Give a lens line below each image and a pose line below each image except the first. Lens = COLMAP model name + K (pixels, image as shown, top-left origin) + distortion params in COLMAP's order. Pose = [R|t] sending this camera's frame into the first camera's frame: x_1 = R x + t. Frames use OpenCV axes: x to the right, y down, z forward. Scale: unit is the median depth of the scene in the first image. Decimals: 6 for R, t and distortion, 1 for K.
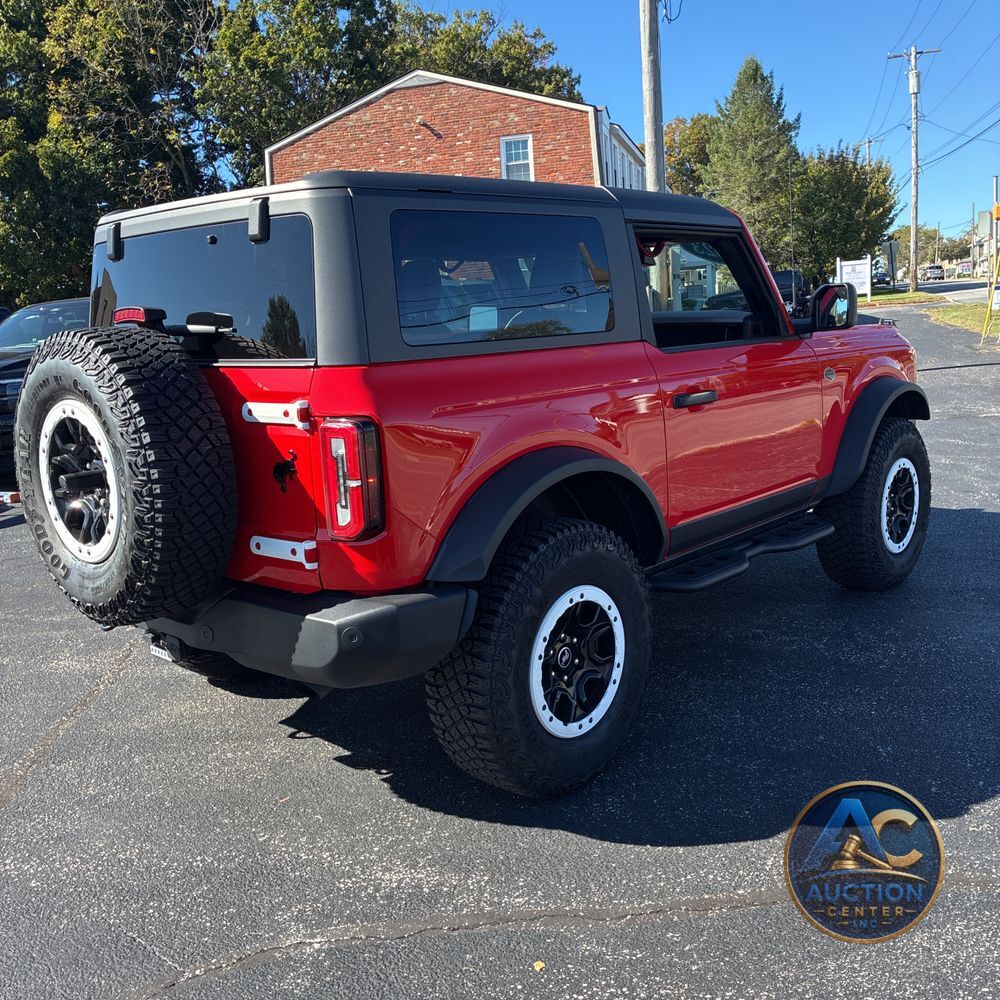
lens RADIAL K [[995.7, 0, 491.3], [0, 995.7, 470.6], [0, 0, 1]] dist [0.022349, 0.000000]
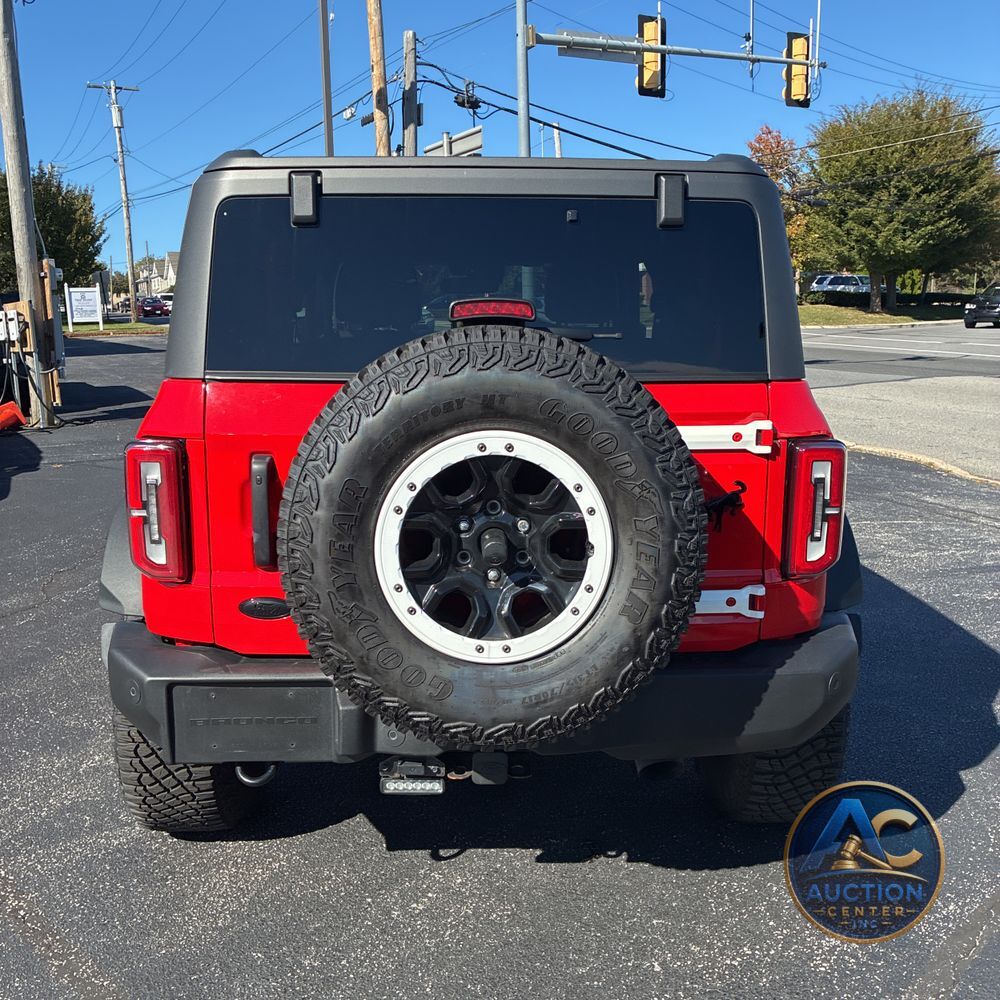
lens RADIAL K [[995.7, 0, 504.8], [0, 995.7, 483.5], [0, 0, 1]] dist [0.022349, 0.000000]
pose [[0.715396, -0.063358, 0.695841, -0.680807], [0.074974, 0.997091, 0.013706, -0.032369], [-0.694685, 0.042365, 0.718065, 0.389524]]
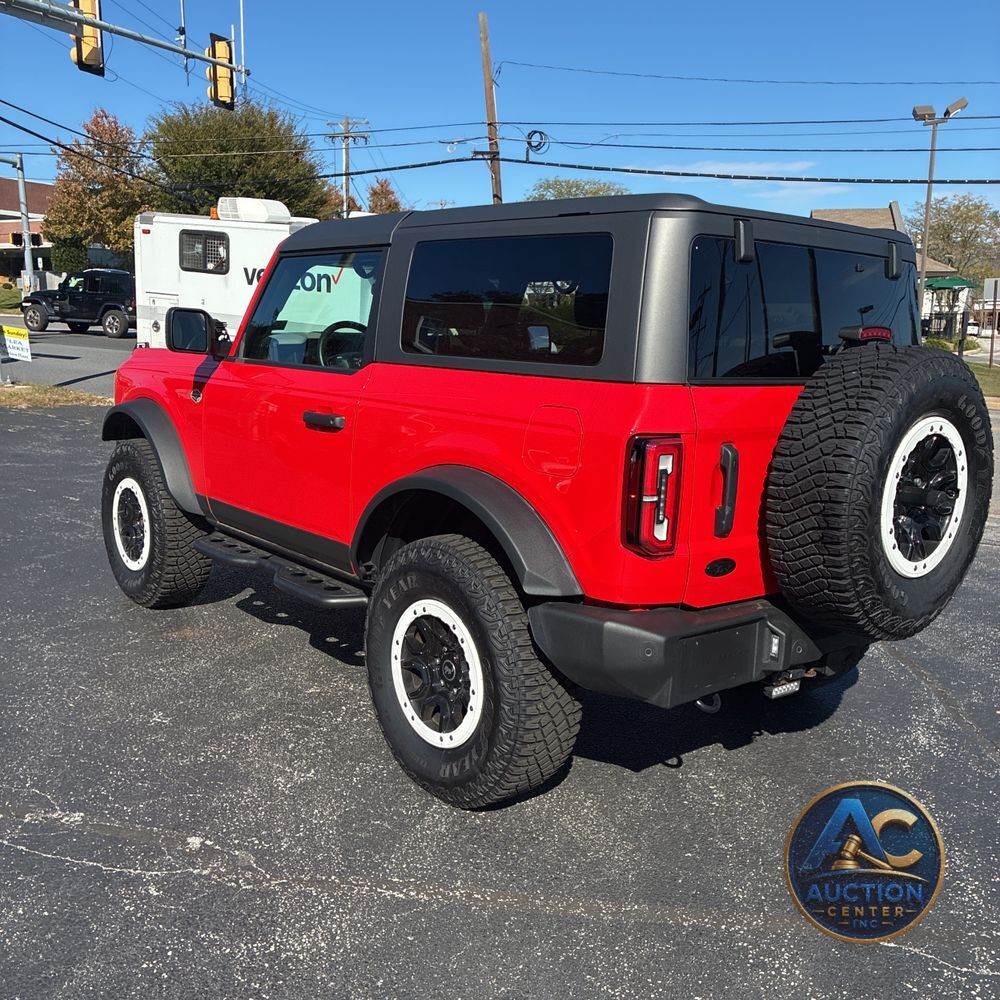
lens RADIAL K [[995.7, 0, 470.0], [0, 995.7, 495.1], [0, 0, 1]] dist [0.022349, 0.000000]
pose [[0.146894, -0.113293, 0.982643, -1.142495], [0.114452, 0.988693, 0.096881, -0.110165], [-0.982509, 0.098234, 0.158200, 1.007886]]
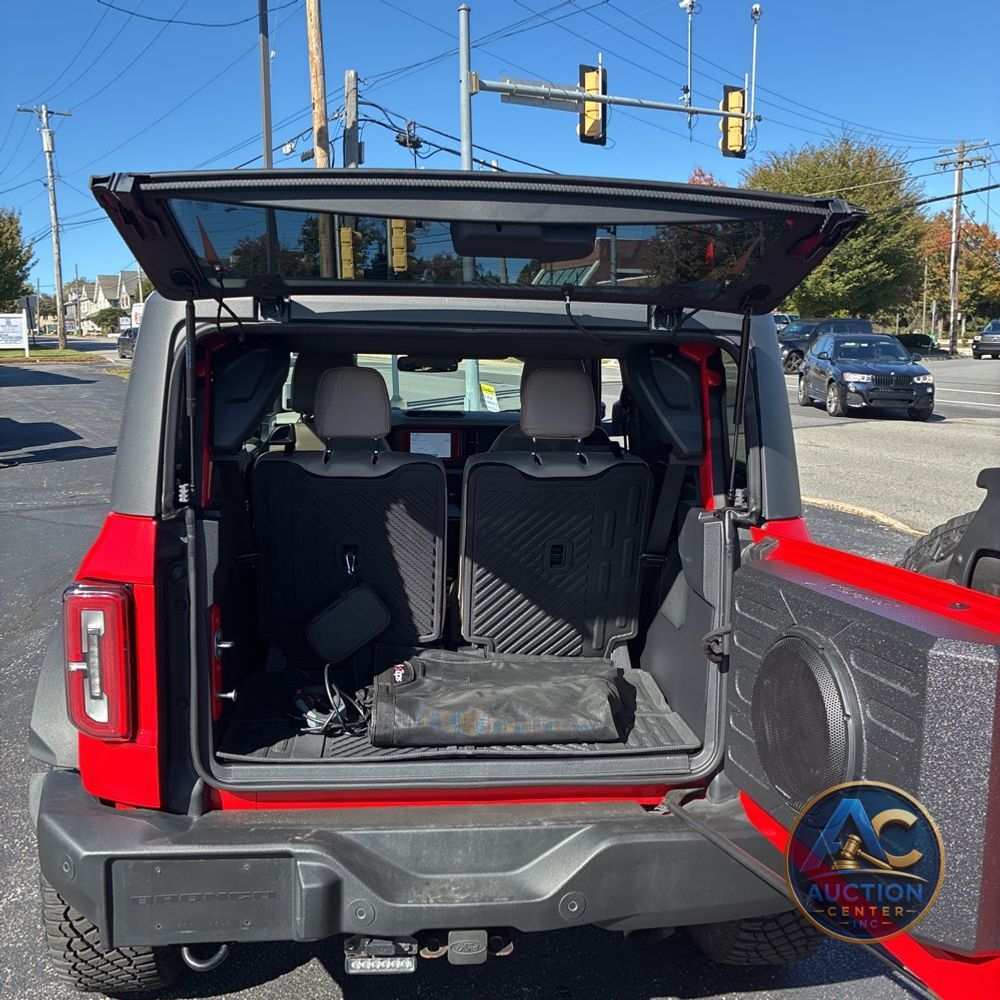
lens RADIAL K [[995.7, 0, 504.1], [0, 995.7, 472.9], [0, 0, 1]] dist [0.022349, 0.000000]
pose [[0.669764, -0.033054, 0.741838, -0.664009], [0.071860, 0.997205, -0.020446, -0.101288], [-0.739089, 0.067003, 0.670267, 0.436696]]
